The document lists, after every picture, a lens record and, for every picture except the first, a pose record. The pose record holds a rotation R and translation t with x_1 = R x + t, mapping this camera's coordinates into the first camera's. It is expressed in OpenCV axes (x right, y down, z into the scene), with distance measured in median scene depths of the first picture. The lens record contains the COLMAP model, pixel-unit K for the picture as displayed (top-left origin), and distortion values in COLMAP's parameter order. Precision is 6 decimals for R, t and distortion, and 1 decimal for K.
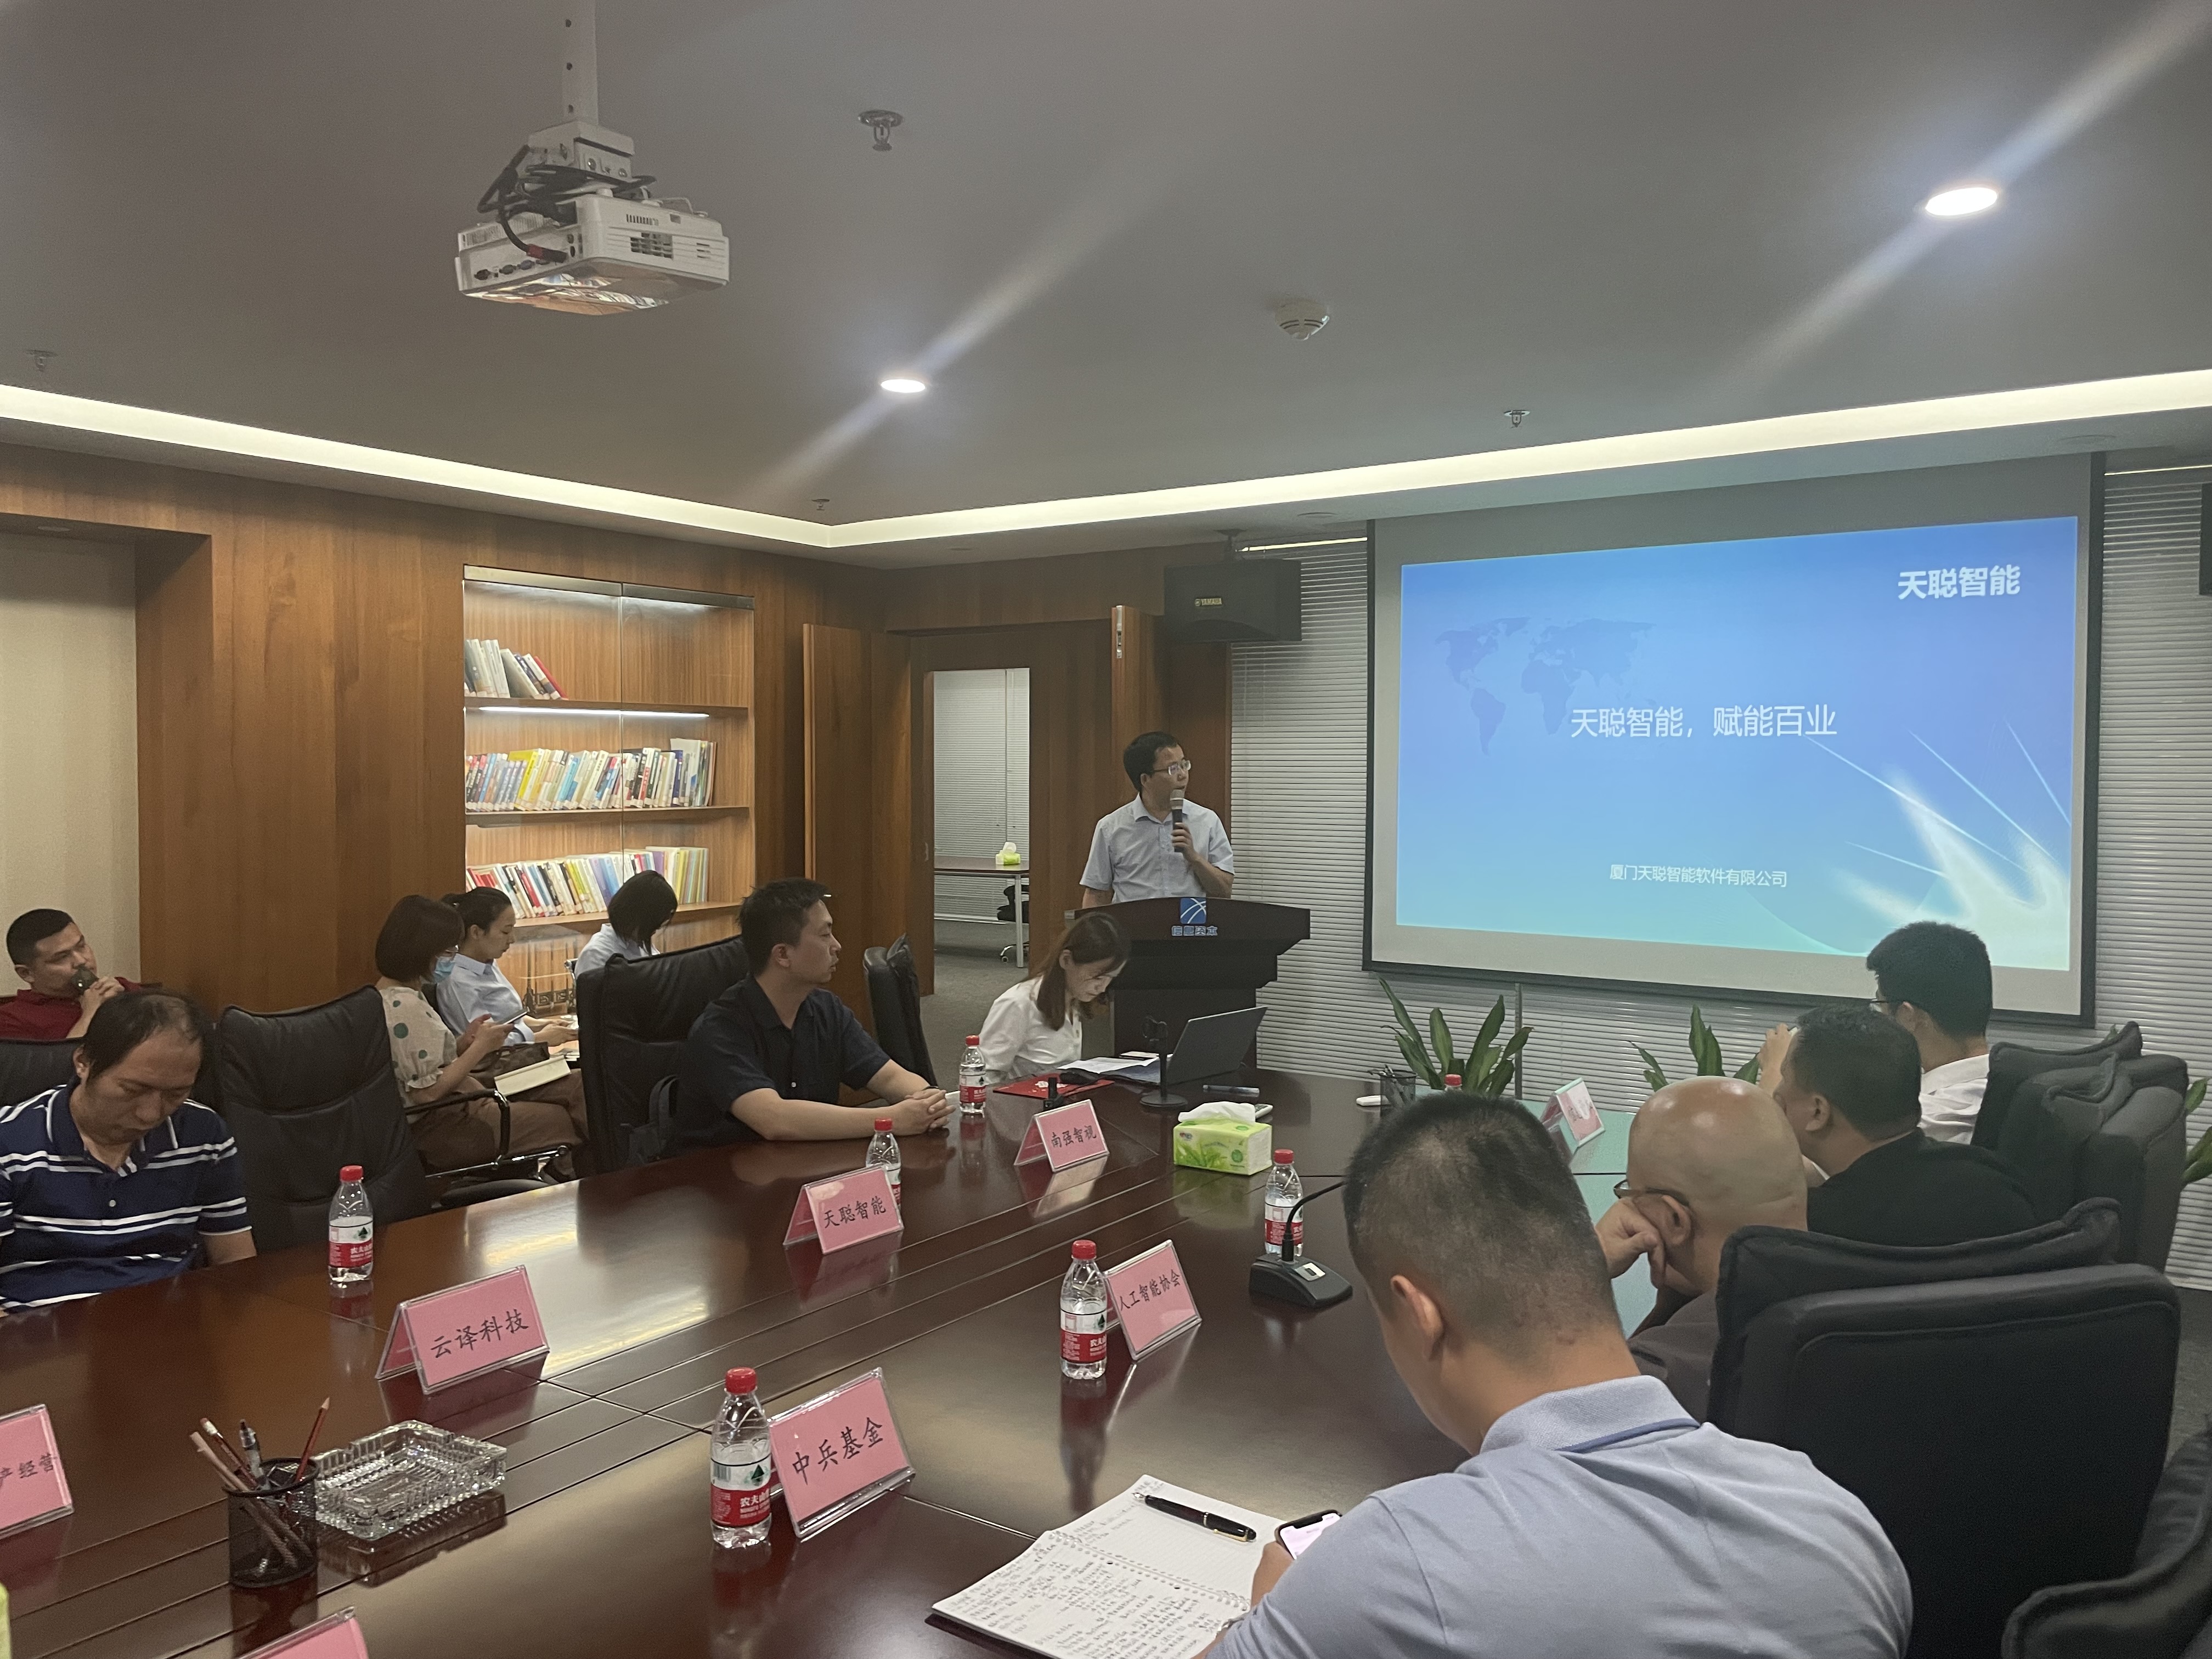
lens RADIAL K [[1655.9, 0, 1096.9], [0, 1655.9, 809.9], [0, 0, 1]] dist [0.097221, -0.144476]
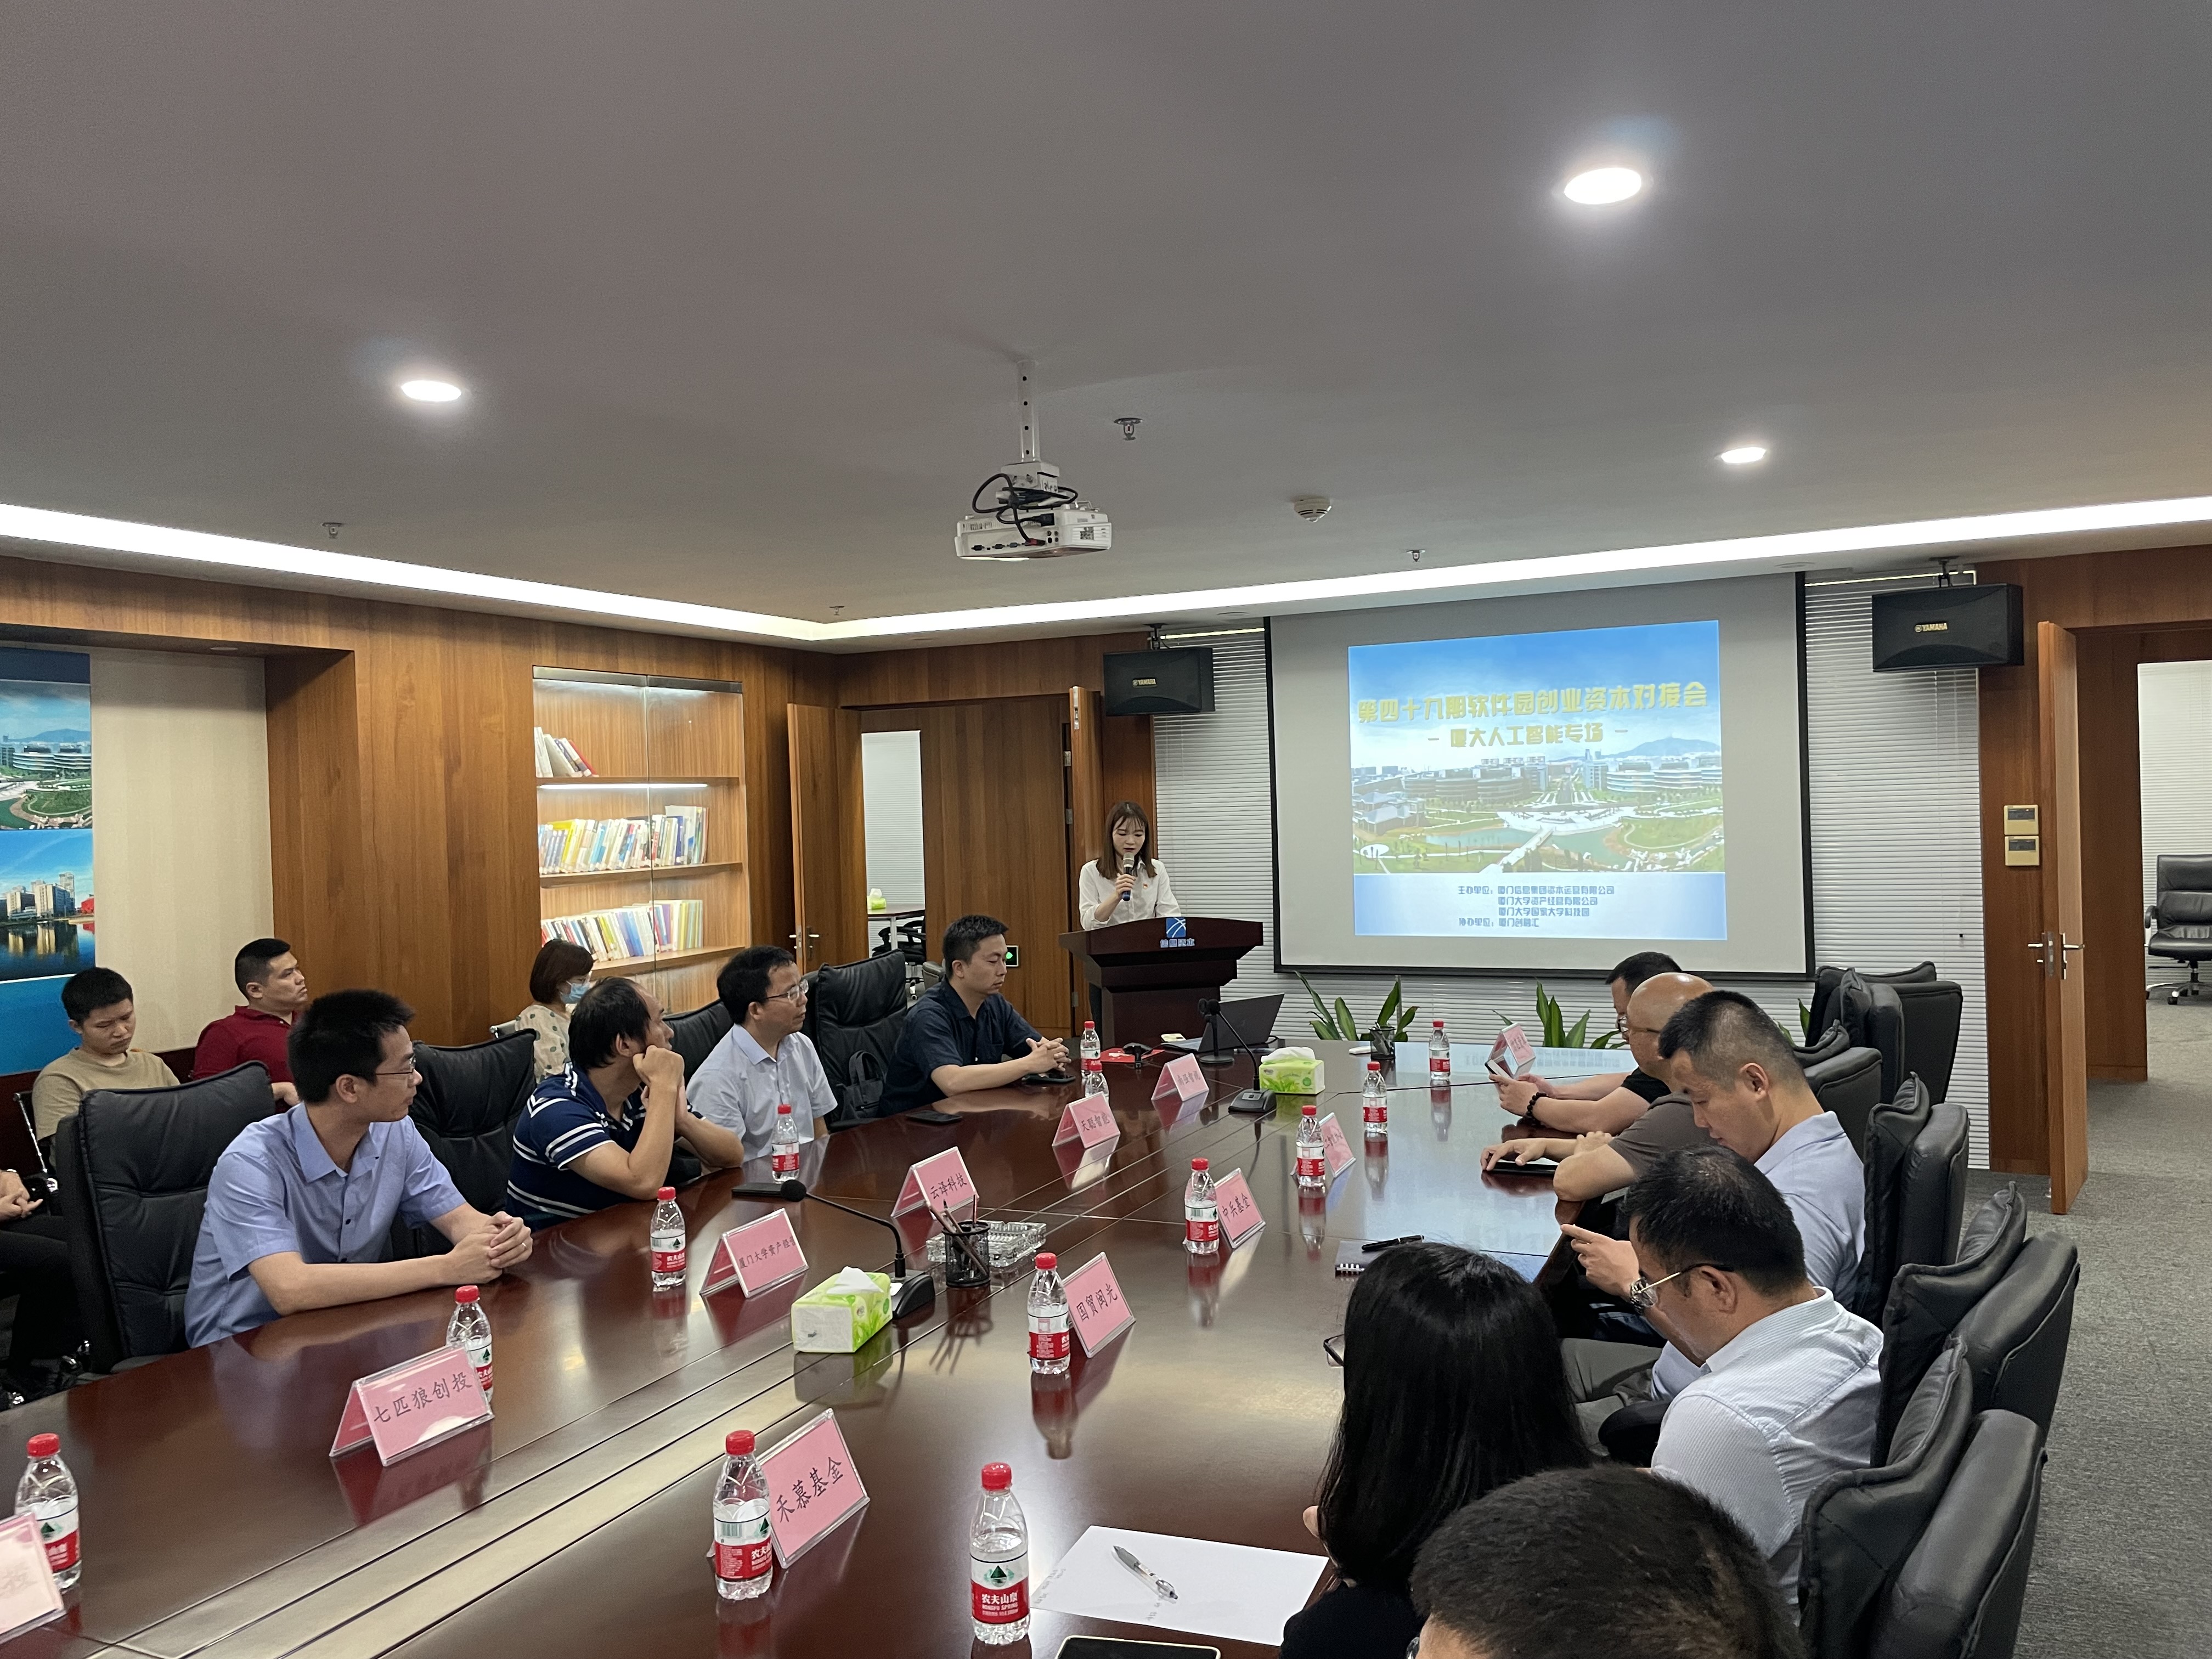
lens RADIAL K [[1694.0, 0, 1108.2], [0, 1694.0, 822.7], [0, 0, 1]] dist [0.094225, -0.153950]
pose [[0.984041, -0.035332, 0.174397, -0.200655], [0.038441, 0.999156, -0.014478, -0.003125], [-0.173738, 0.020951, 0.984569, -0.264704]]
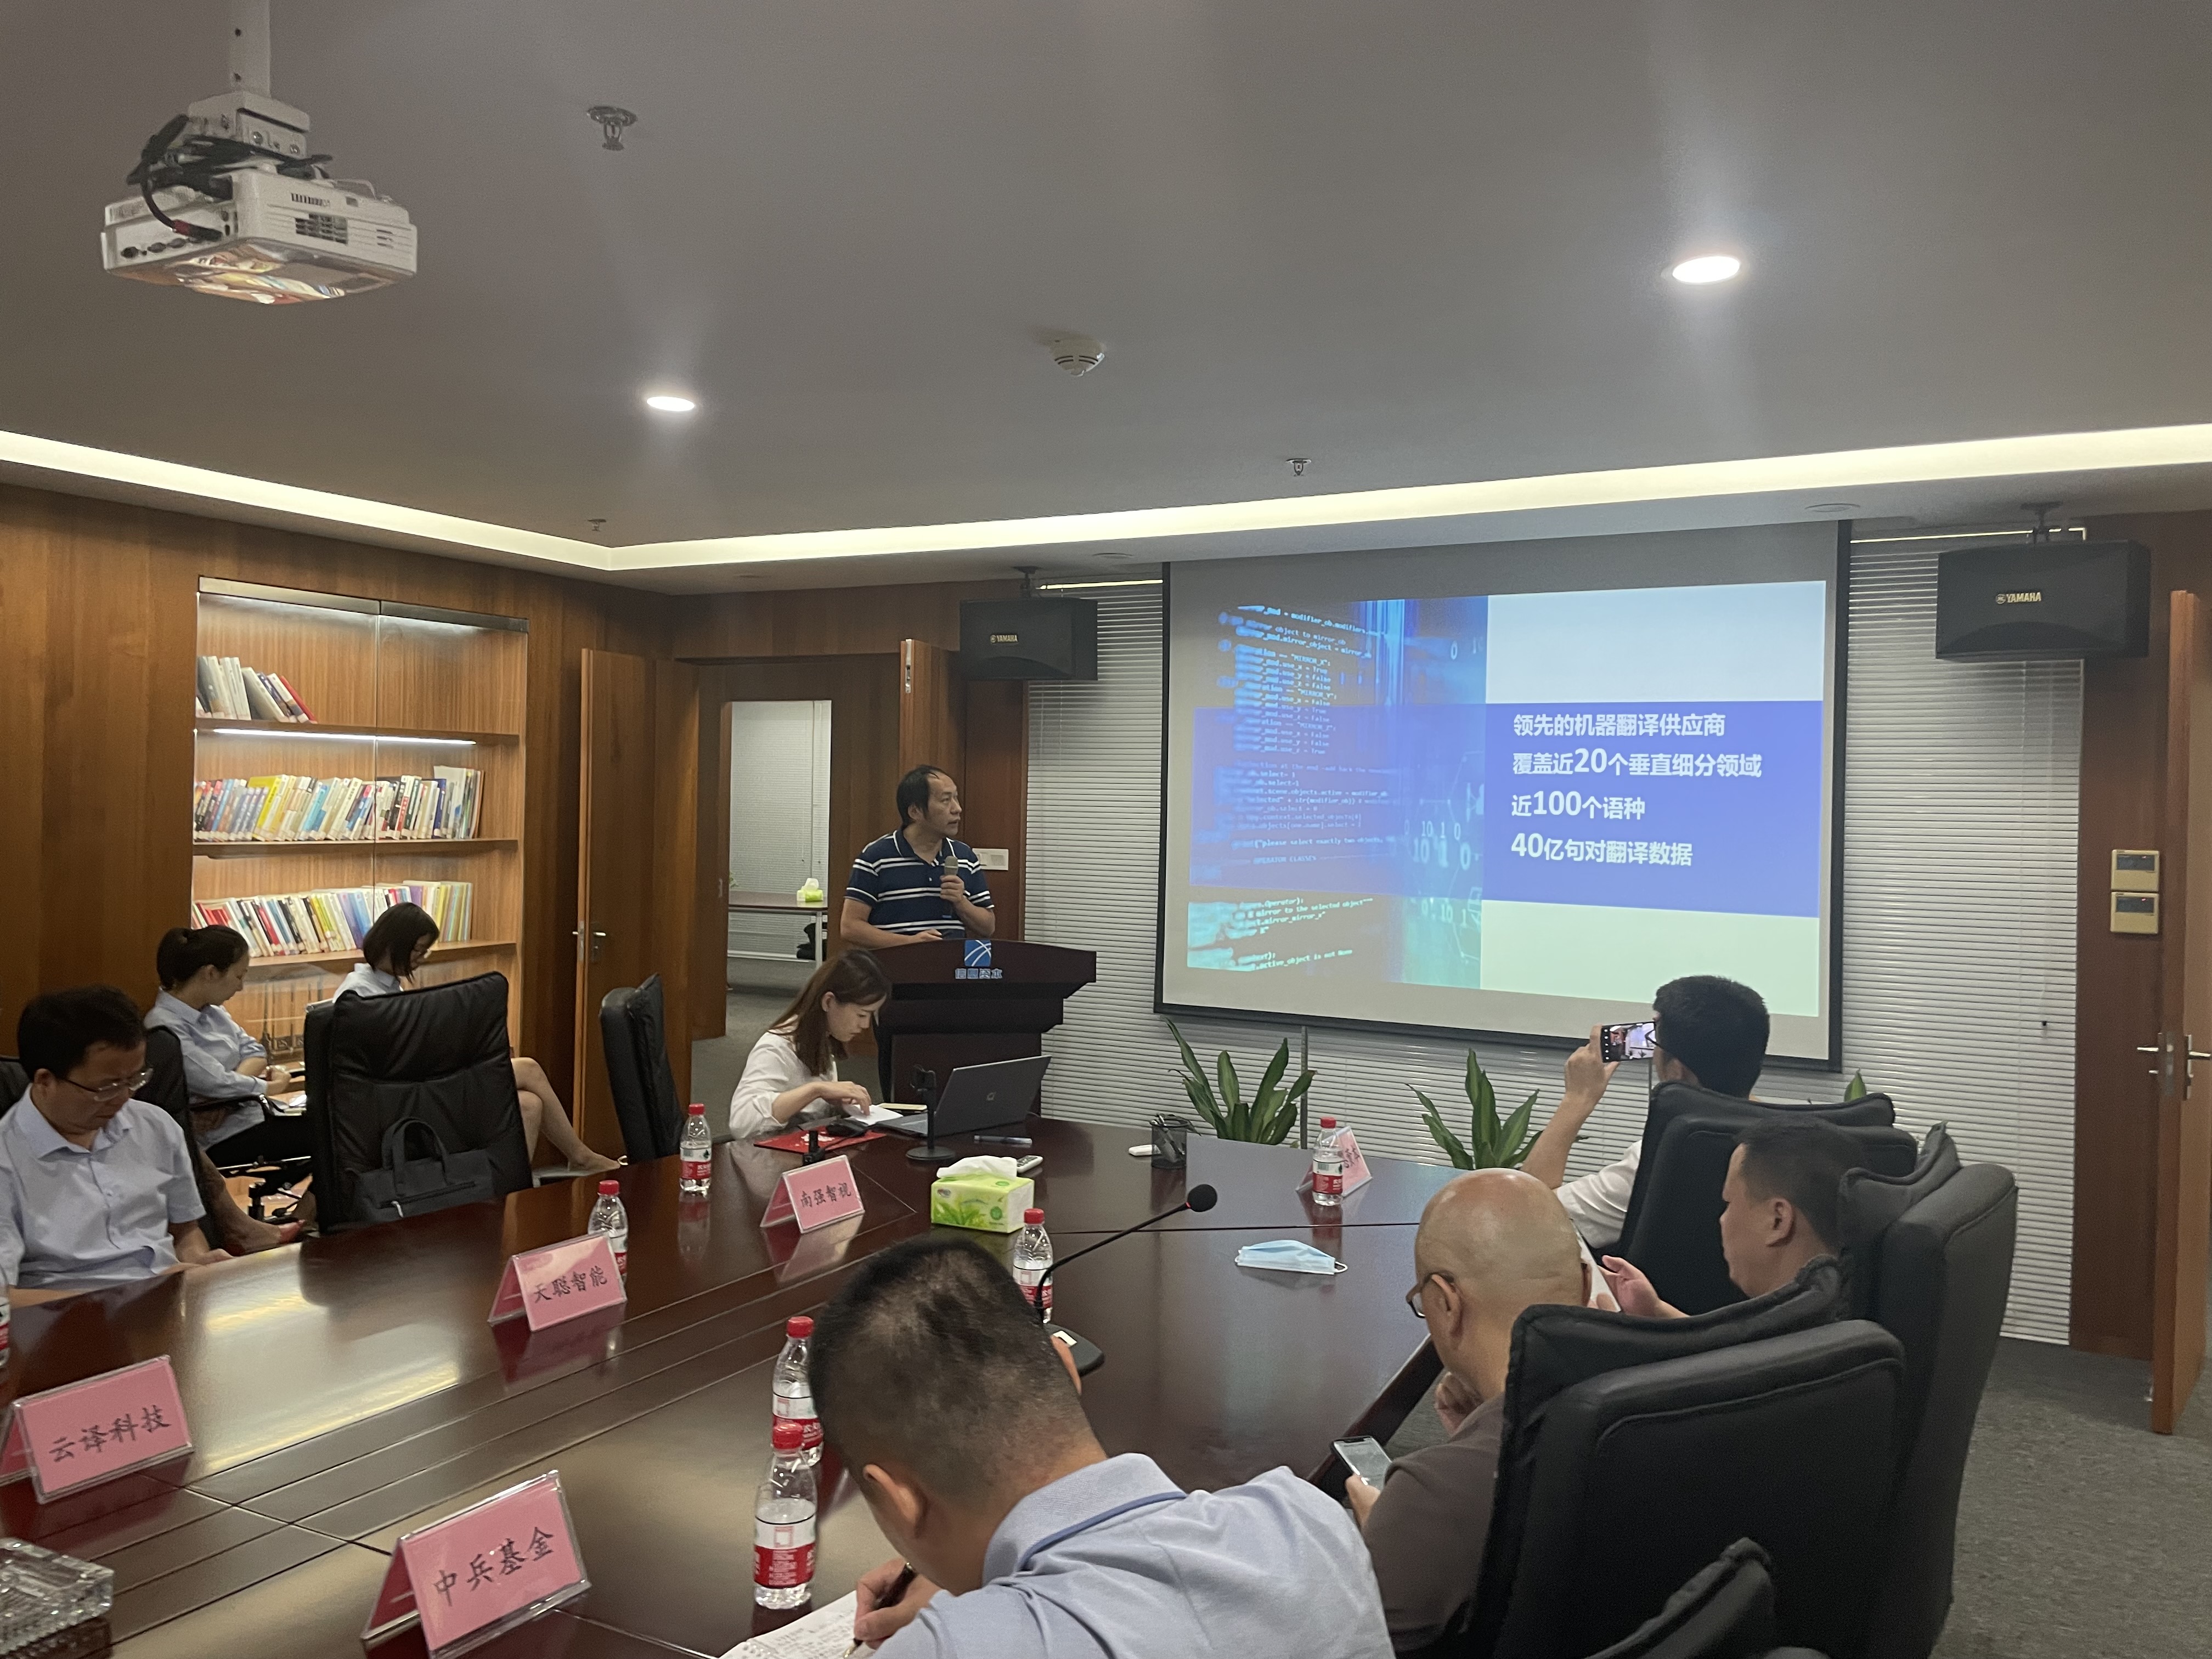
lens RADIAL K [[1650.5, 0, 1115.7], [0, 1650.5, 801.3], [0, 0, 1]] dist [0.088031, -0.119255]
pose [[0.993002, 0.016475, 0.116941, 0.021633], [-0.013319, 0.999527, -0.027718, -0.002440], [-0.117342, 0.025966, 0.992752, 0.019834]]
